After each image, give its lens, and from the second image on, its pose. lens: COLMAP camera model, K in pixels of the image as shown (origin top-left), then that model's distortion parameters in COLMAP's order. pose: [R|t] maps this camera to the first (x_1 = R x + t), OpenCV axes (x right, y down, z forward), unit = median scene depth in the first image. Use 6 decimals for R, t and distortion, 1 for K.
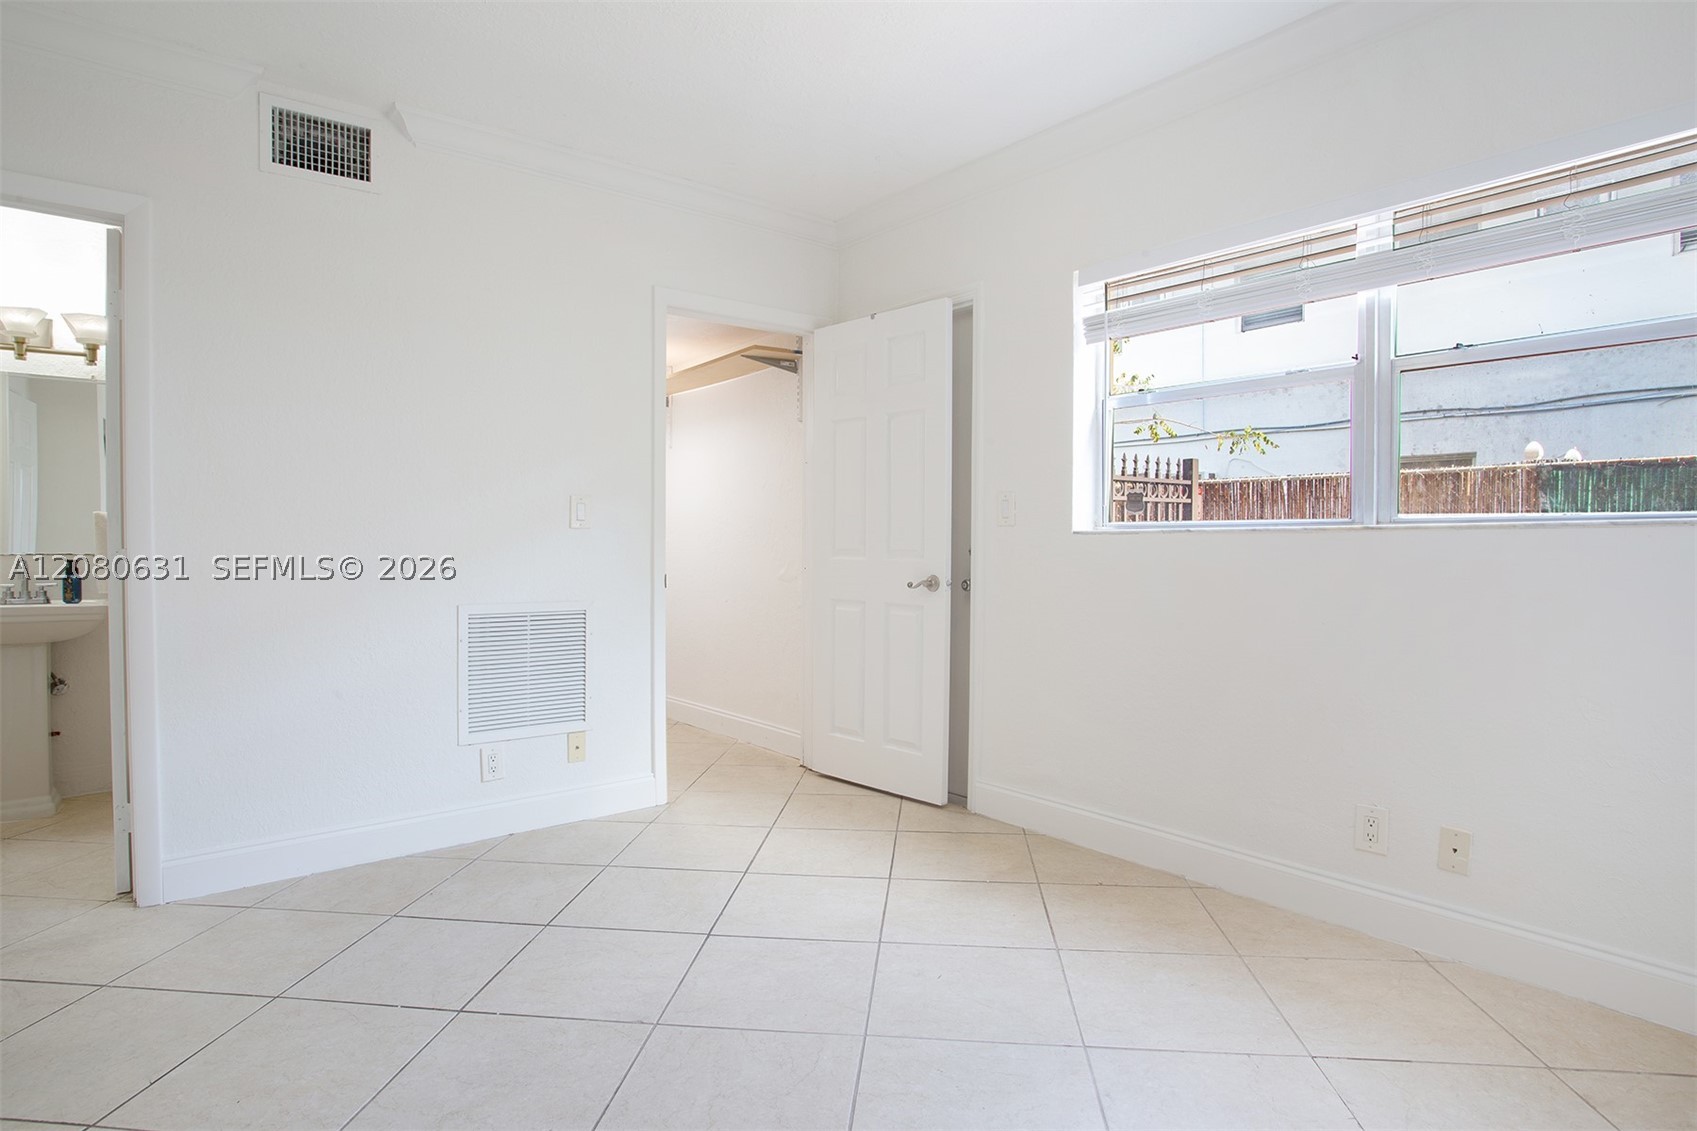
lens RADIAL K [[890.2, 0, 848.5], [0, 890.2, 565.5], [0, 0, 1]] dist [-0.020653, 0.001095]
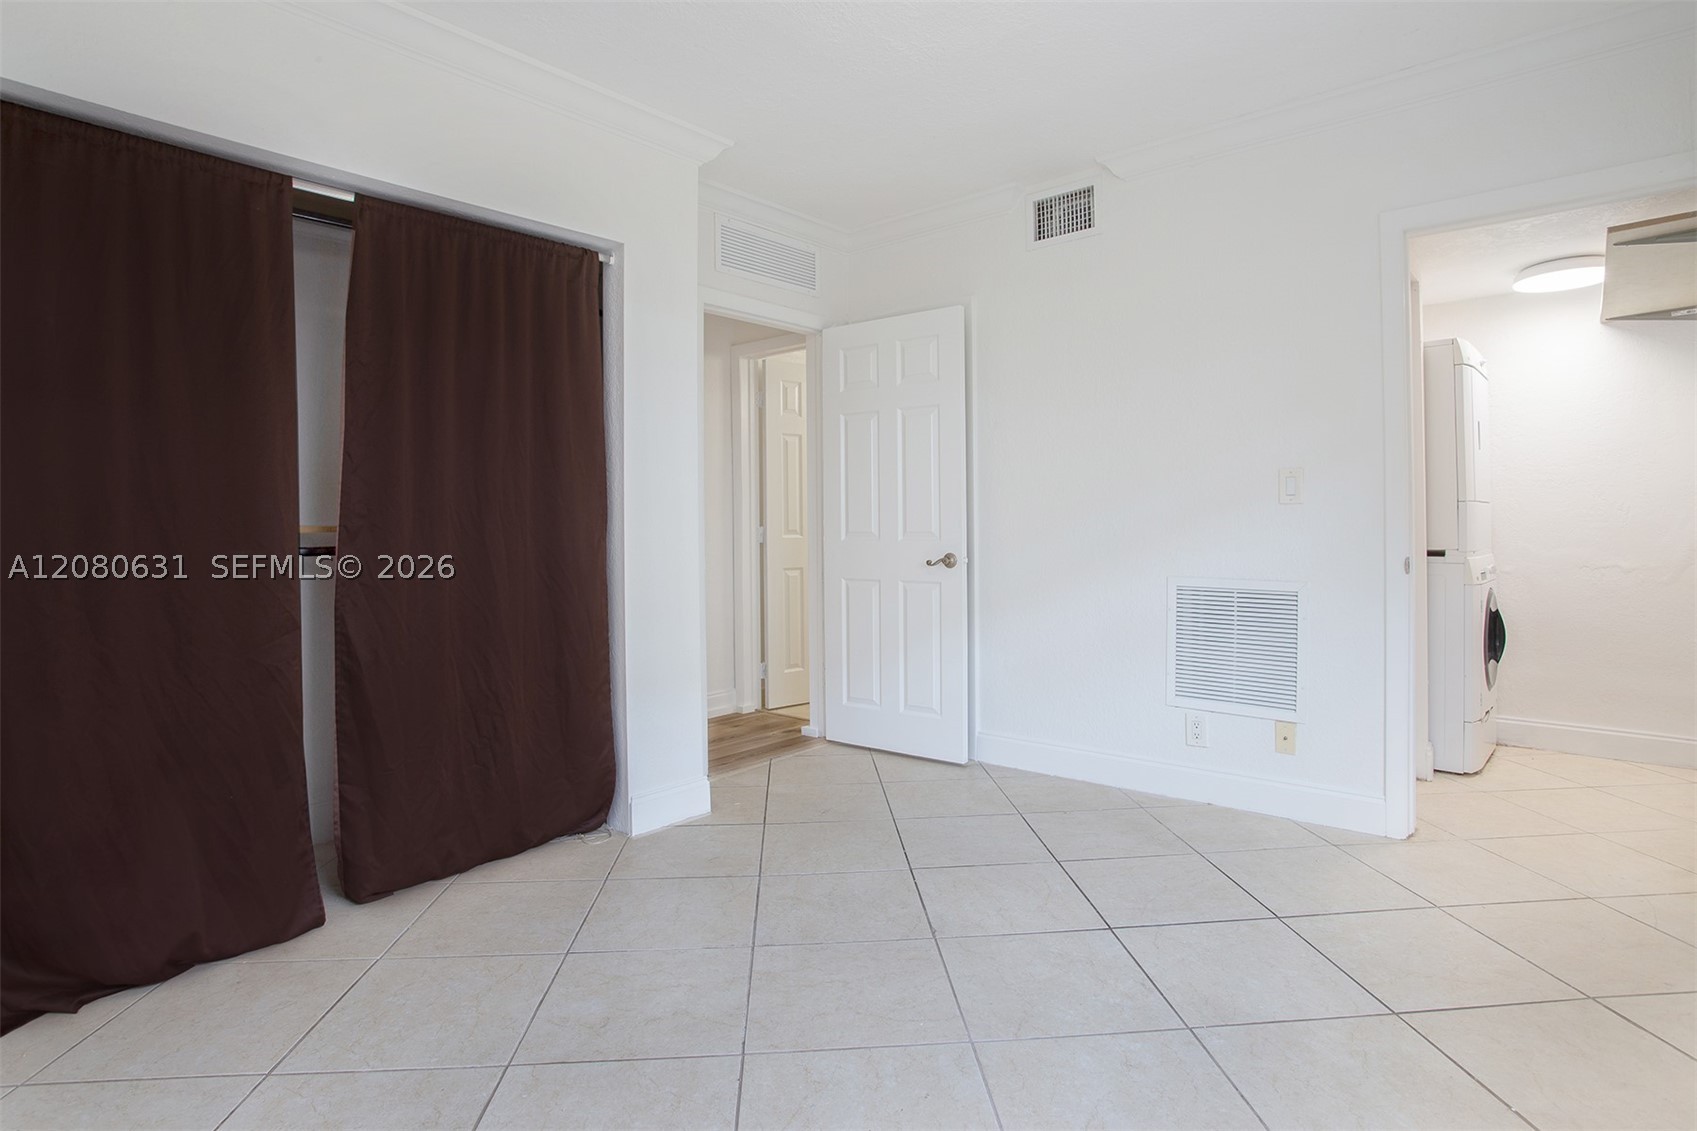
lens RADIAL K [[874.6, 0, 858.5], [0, 874.6, 522.9], [0, 0, 1]] dist [-0.092137, 0.048318]
pose [[0.196024, -0.002512, -0.980596, 0.525670], [-0.019298, 0.999793, -0.006419, -0.006878], [0.980409, 0.020182, 0.195935, 0.415032]]
